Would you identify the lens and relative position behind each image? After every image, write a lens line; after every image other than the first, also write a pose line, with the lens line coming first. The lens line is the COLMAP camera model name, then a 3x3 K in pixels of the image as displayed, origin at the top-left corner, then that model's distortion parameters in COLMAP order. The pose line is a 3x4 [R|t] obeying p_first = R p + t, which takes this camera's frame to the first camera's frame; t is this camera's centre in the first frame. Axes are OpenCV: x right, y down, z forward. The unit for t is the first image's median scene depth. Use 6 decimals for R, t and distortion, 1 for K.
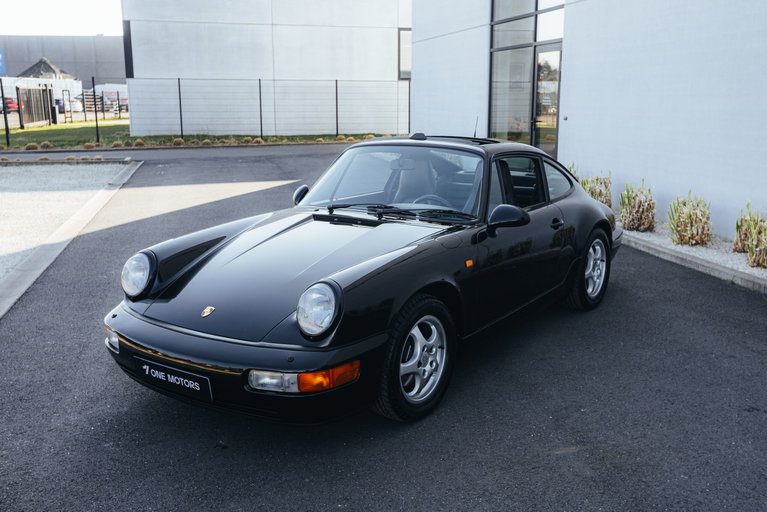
lens RADIAL K [[757.7, 0, 383.5], [0, 757.7, 256.0], [0, 0, 1]] dist [-0.000286, 0.150363]
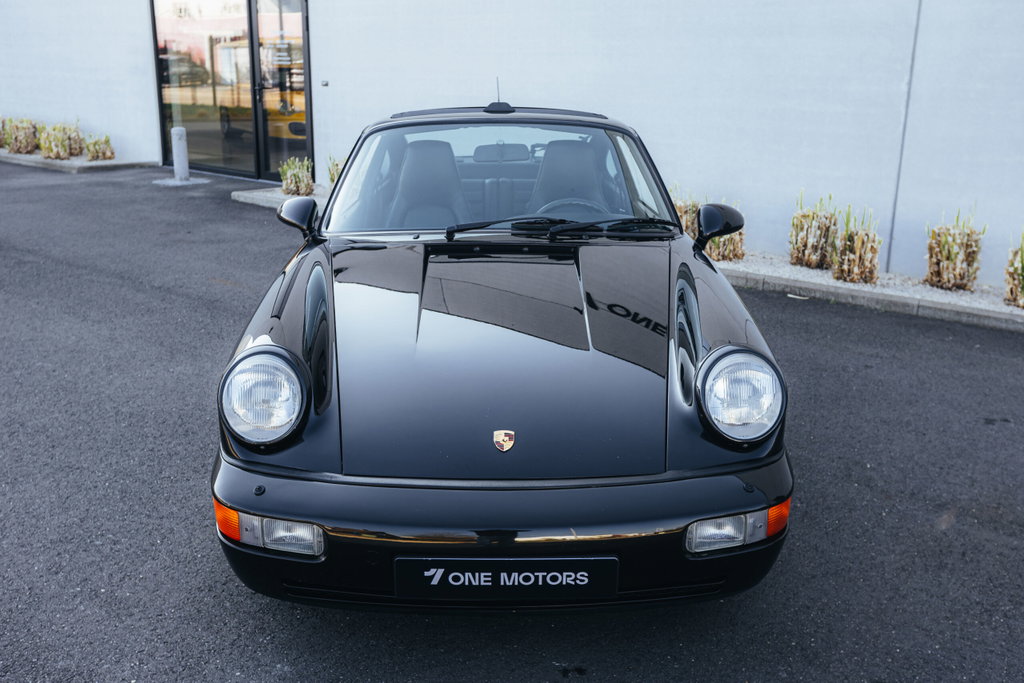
lens RADIAL K [[973.0, 0, 512.0], [0, 973.0, 341.5], [0, 0, 1]] dist [0.022016, 0.014839]
pose [[0.805561, -0.147326, 0.573904, -0.505730], [0.103088, 0.988671, 0.109099, -0.058011], [-0.583476, -0.028723, 0.811622, 0.362777]]
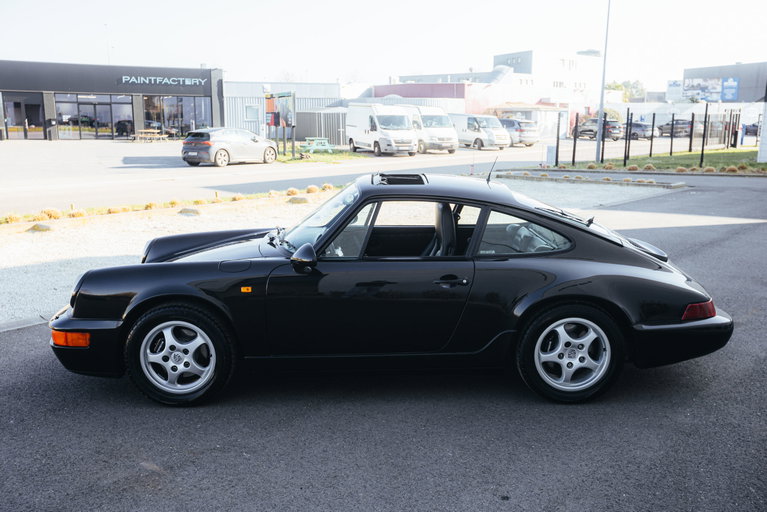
lens RADIAL K [[731.7, 0, 403.1], [0, 731.7, 257.0], [0, 0, 1]] dist [0.000437, 0.123697]
pose [[0.562266, 0.152018, -0.812864, 0.973087], [-0.168490, 0.983399, 0.067364, -0.128652], [0.809610, 0.099082, 0.578545, 0.517280]]
